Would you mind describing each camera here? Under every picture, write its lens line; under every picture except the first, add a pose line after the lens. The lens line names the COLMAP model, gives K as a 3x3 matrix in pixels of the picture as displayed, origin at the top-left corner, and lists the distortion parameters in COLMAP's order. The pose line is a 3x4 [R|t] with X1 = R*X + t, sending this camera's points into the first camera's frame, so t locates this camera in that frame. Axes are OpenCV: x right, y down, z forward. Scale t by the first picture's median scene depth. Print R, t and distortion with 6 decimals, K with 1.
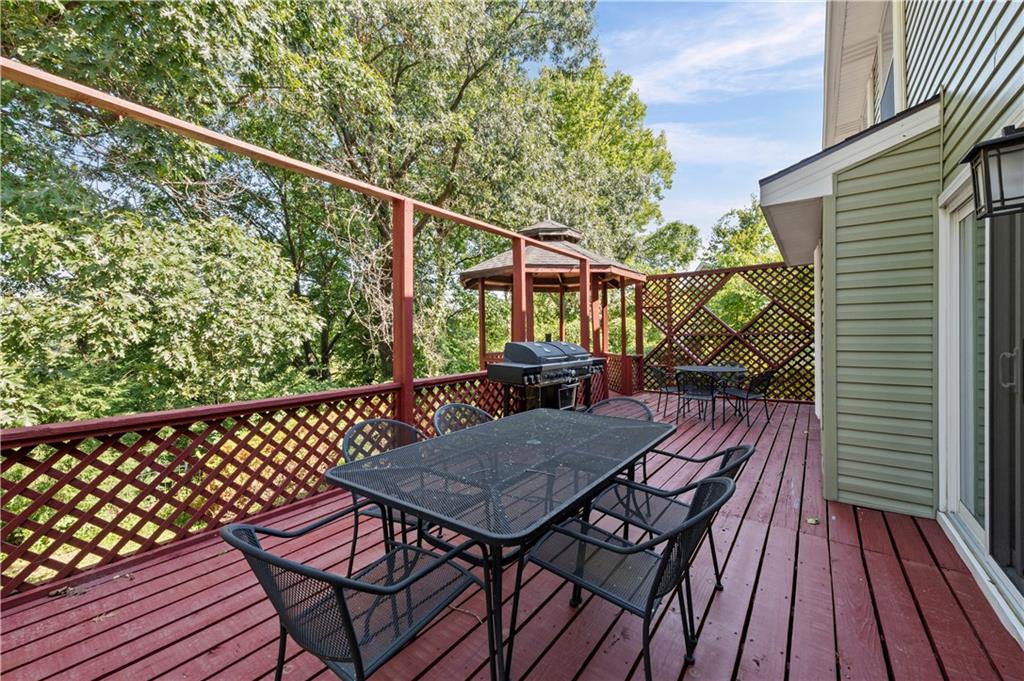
lens RADIAL K [[407.5, 0, 514.4], [0, 407.5, 338.0], [0, 0, 1]] dist [0.000655, -0.000118]
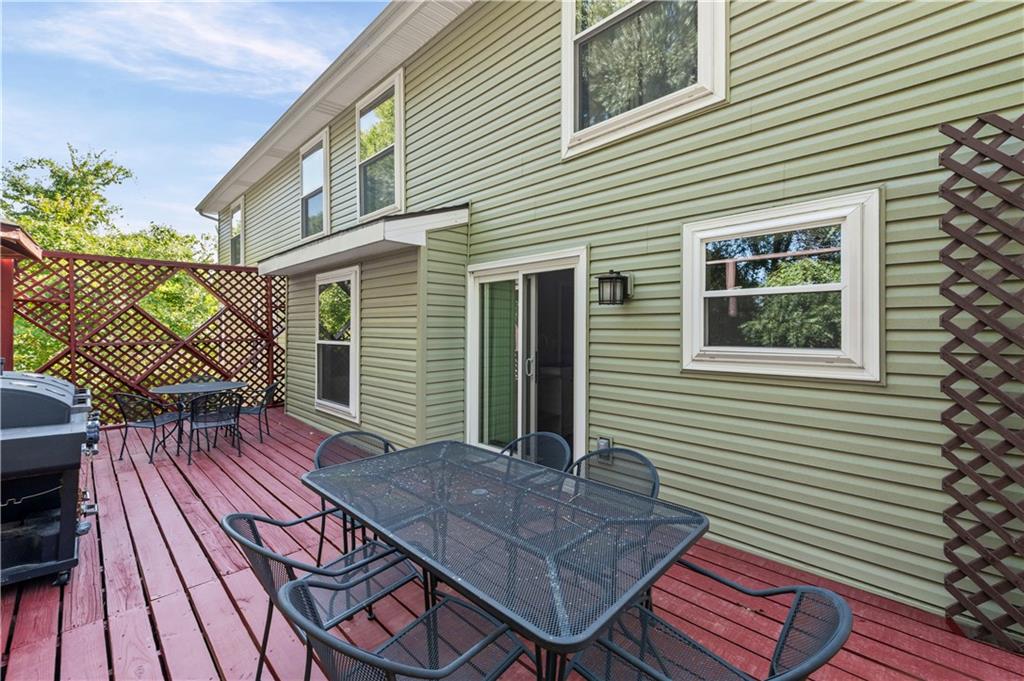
lens RADIAL K [[407.5, 0, 515.1], [0, 407.5, 332.6], [0, 0, 1]] dist [0.000655, -0.000118]
pose [[0.107127, 0.002688, 0.994242, -0.227871], [0.002823, 0.999991, -0.003008, -0.024850], [-0.994241, 0.003129, 0.107118, 0.237882]]
